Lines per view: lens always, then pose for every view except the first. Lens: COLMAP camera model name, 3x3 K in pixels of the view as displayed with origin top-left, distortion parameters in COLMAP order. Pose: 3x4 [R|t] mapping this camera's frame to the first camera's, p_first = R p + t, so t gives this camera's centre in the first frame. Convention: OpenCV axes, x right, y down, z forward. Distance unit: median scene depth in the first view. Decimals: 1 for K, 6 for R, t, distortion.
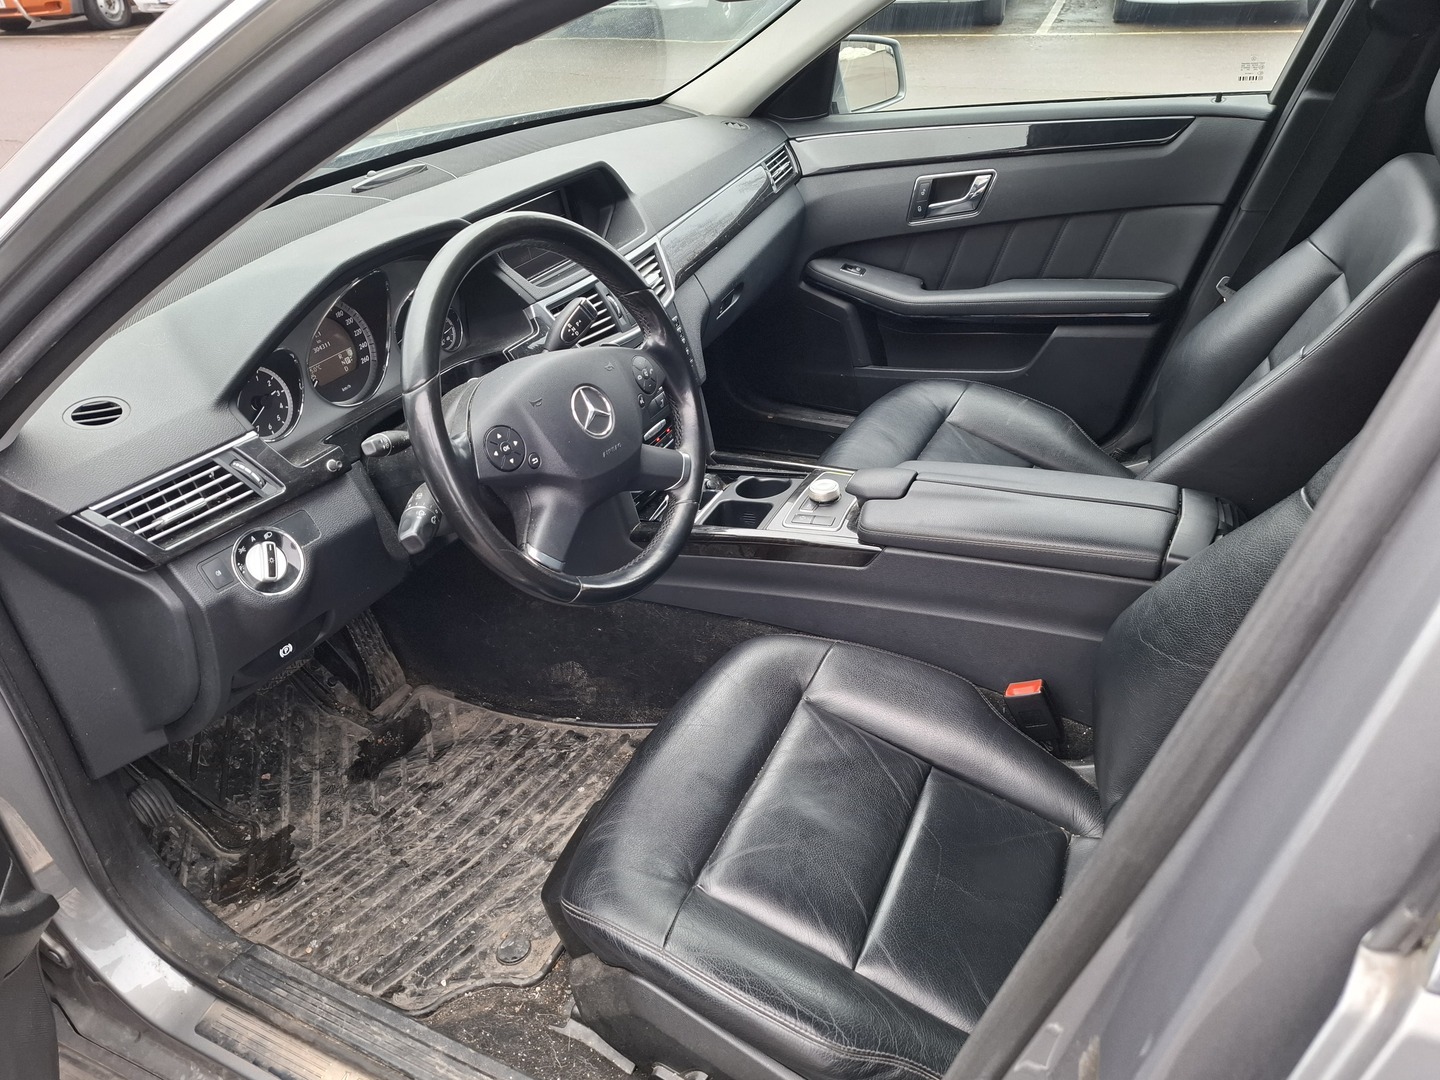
lens RADIAL K [[955.5, 0, 720.0], [0, 955.5, 540.0], [0, 0, 1]] dist [0.034205, -0.043715]
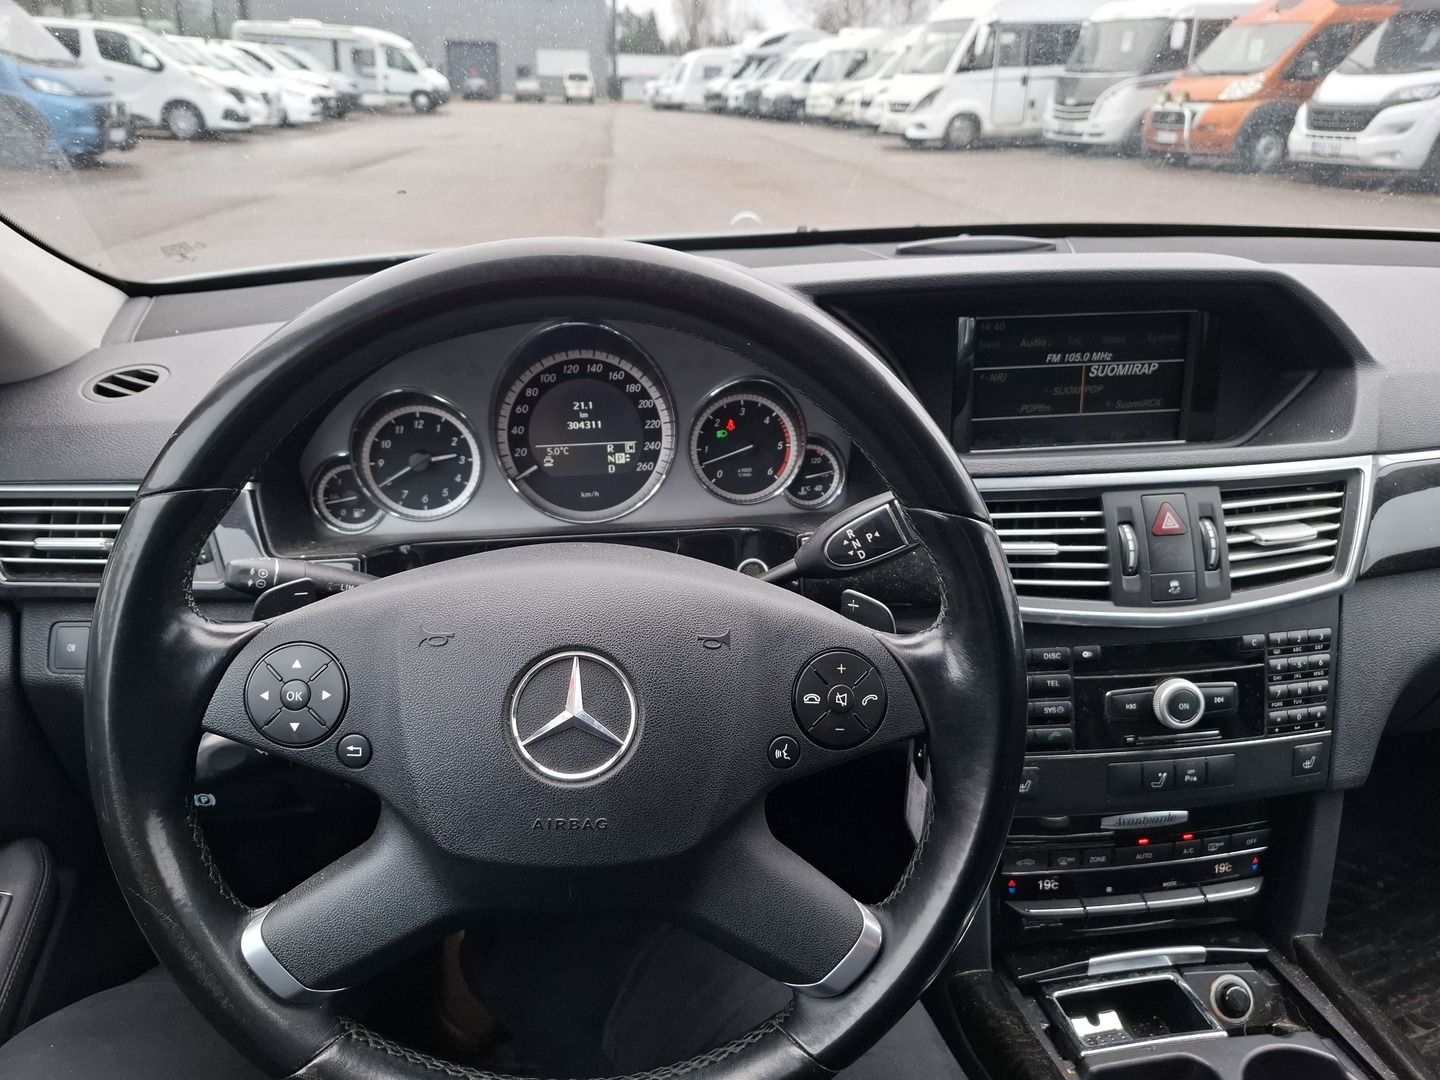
lens RADIAL K [[975.4, 0, 720.0], [0, 975.4, 540.0], [0, 0, 1]] dist [0.044294, -0.000114]
pose [[0.563962, 0.371207, -0.737667, 0.158612], [-0.470707, 0.878453, 0.082187, -0.230684], [0.678515, 0.300875, 0.670143, 0.641024]]
